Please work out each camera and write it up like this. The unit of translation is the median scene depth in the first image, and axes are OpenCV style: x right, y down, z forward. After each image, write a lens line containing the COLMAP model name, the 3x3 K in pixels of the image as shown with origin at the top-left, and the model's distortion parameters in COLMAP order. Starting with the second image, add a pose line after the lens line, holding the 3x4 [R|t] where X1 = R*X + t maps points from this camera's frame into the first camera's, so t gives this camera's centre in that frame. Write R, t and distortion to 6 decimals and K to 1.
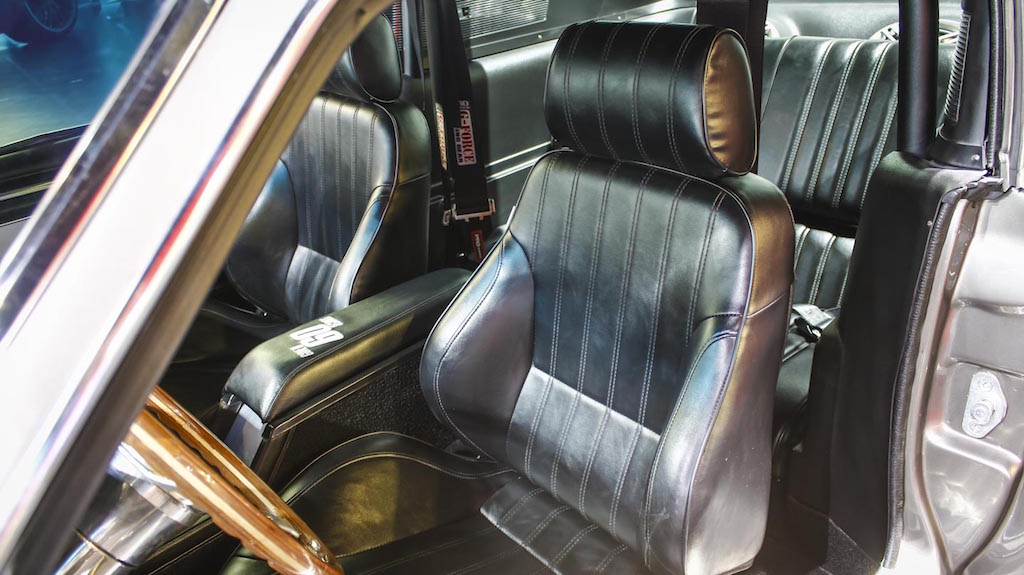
lens RADIAL K [[798.7, 0, 512.0], [0, 798.7, 287.5], [0, 0, 1]] dist [0.183502, -0.148016]
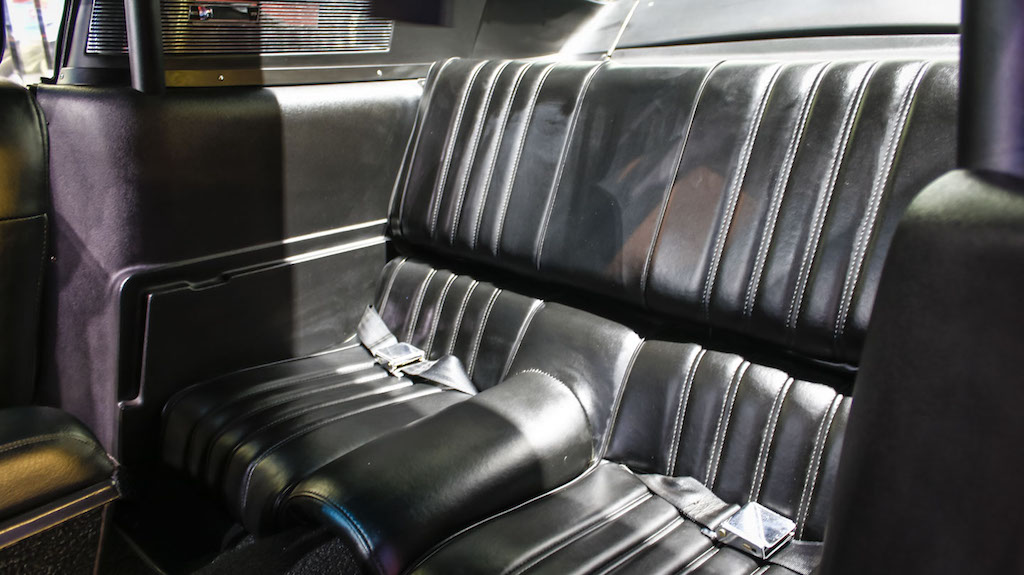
lens RADIAL K [[798.7, 0, 512.0], [0, 798.7, 287.5], [0, 0, 1]] dist [0.183502, -0.148016]
pose [[0.996998, 0.055765, 0.053710, 0.159718], [-0.046780, 0.986644, -0.156029, -0.026273], [-0.061694, 0.153048, 0.986291, 0.426610]]
